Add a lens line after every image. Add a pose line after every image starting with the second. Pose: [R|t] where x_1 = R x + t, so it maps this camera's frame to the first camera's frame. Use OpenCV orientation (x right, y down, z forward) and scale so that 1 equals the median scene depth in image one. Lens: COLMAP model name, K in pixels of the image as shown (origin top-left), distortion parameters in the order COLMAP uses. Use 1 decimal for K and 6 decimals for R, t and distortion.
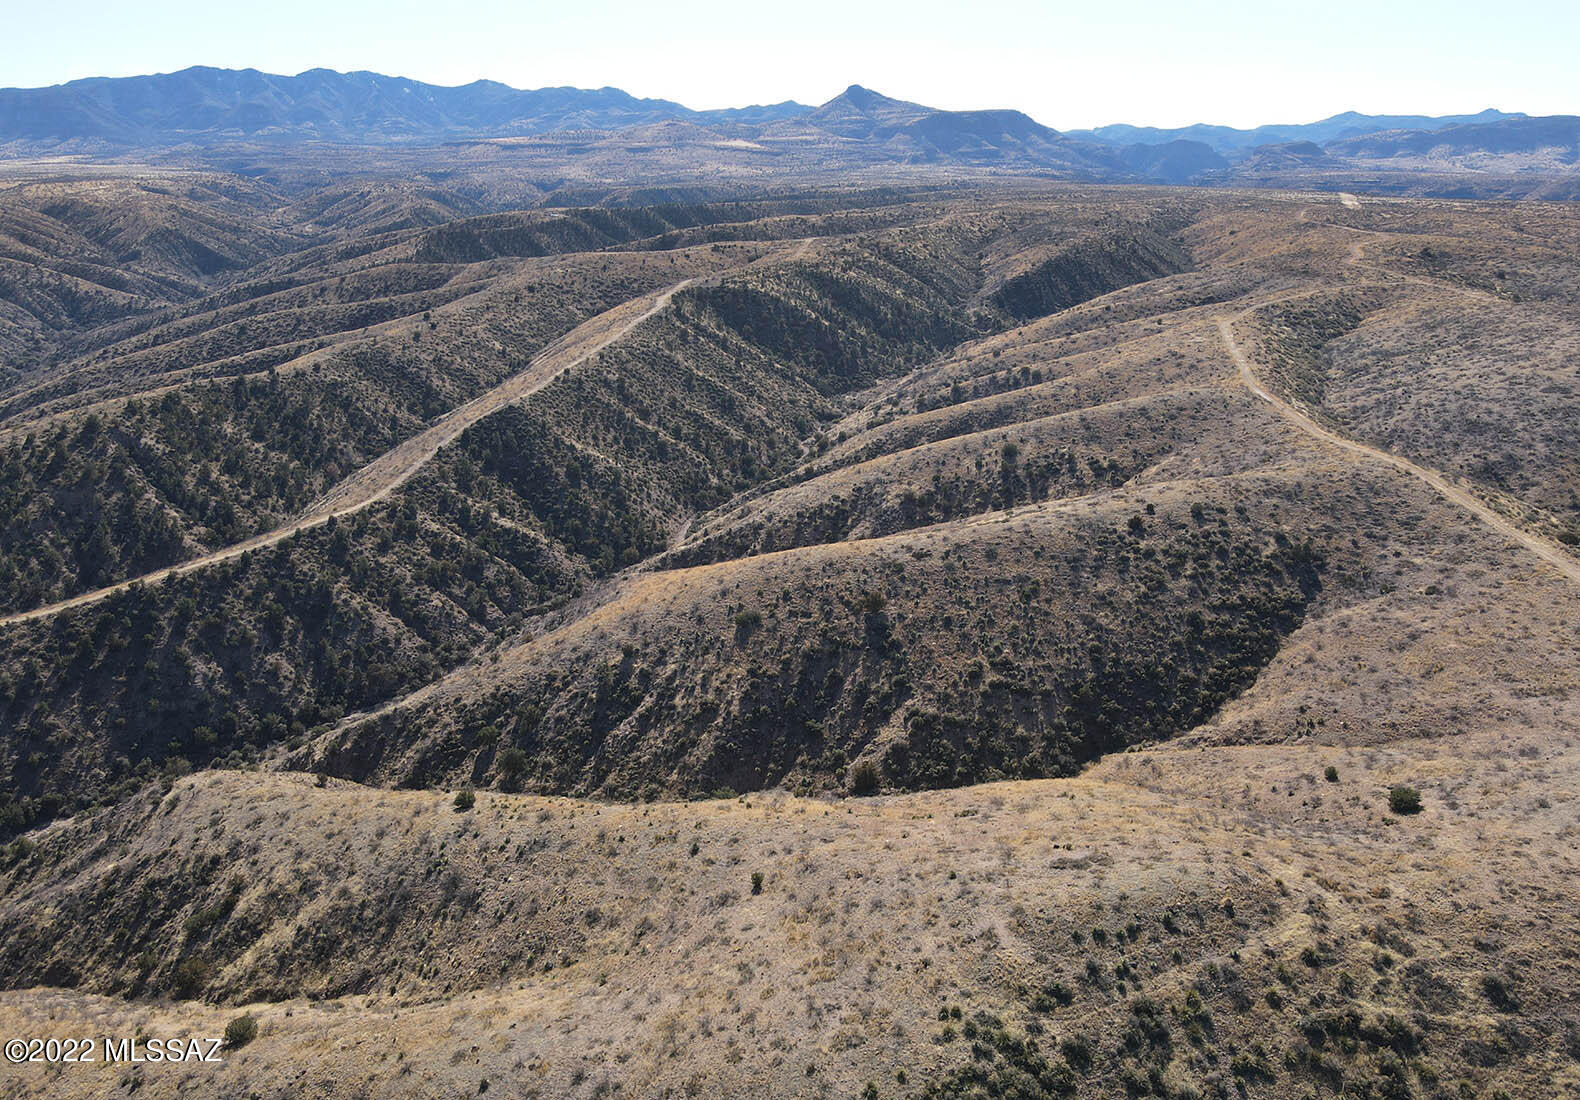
lens RADIAL K [[1026.5, 0, 796.8], [0, 1026.5, 554.7], [0, 0, 1]] dist [-0.010001, 0.022375]
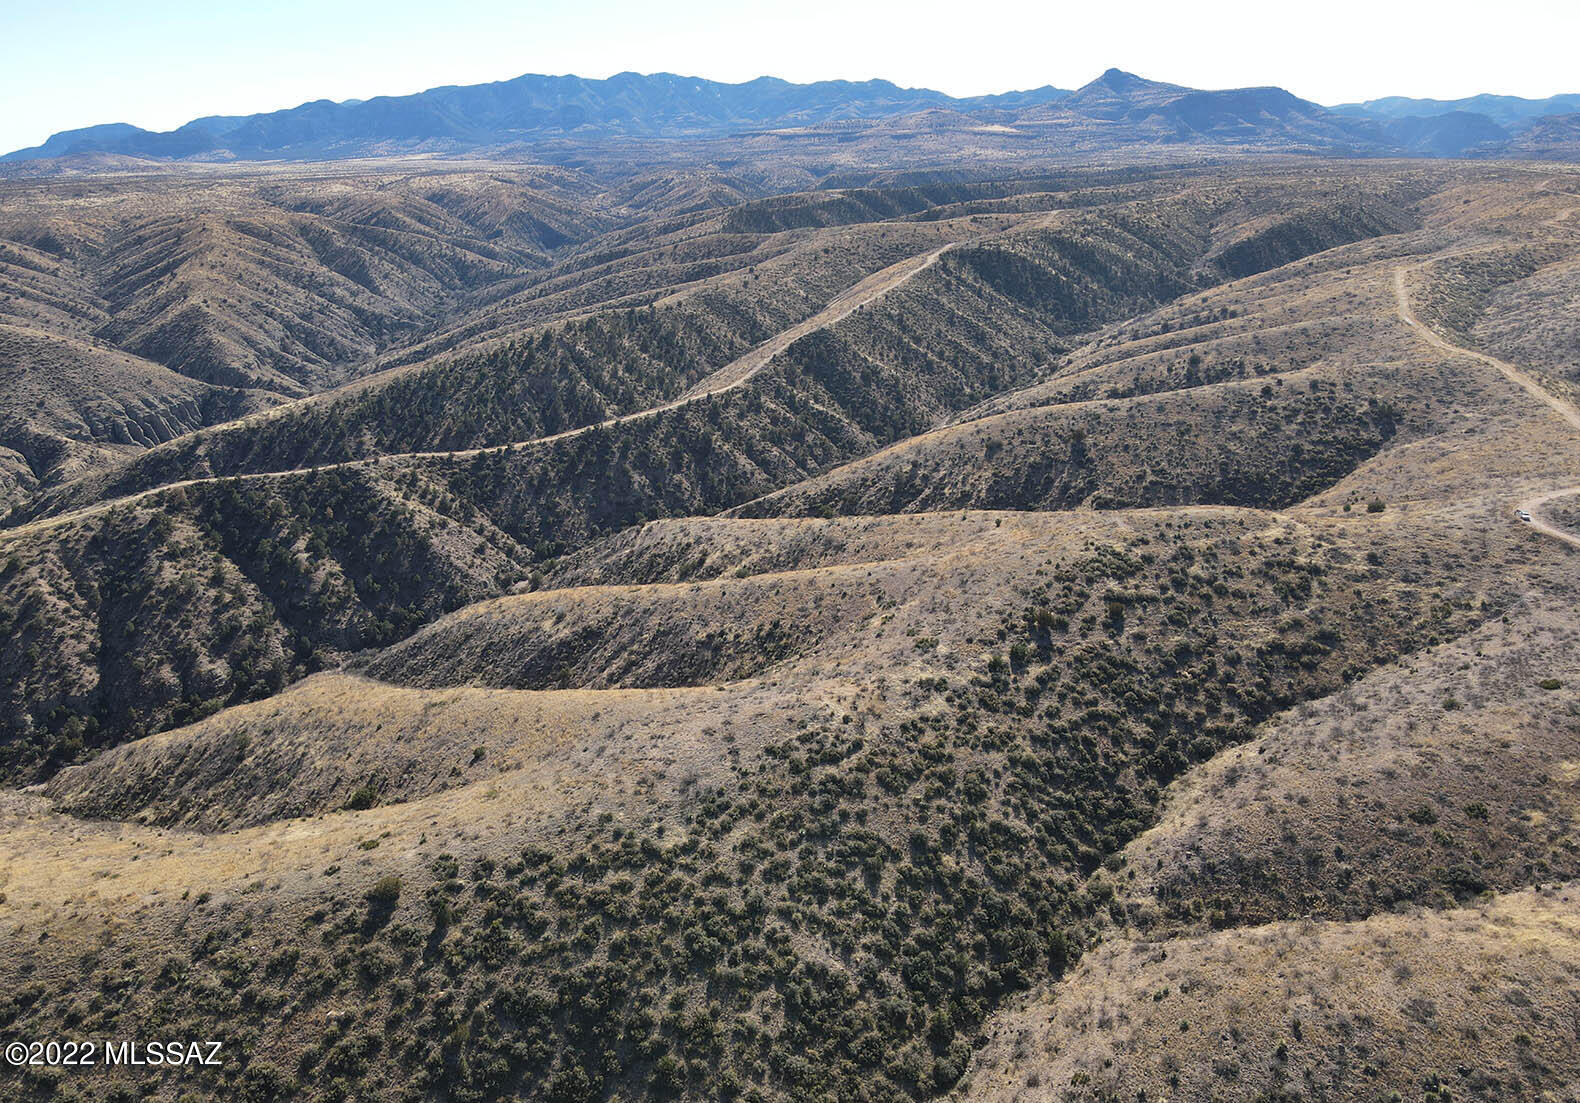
lens RADIAL K [[1026.5, 0, 796.8], [0, 1026.5, 556.2], [0, 0, 1]] dist [-0.010001, 0.022375]
pose [[0.974200, 0.063410, -0.216594, 0.005346], [-0.060268, 0.997959, 0.021090, 0.130018], [0.217490, -0.007493, 0.976034, -0.348430]]
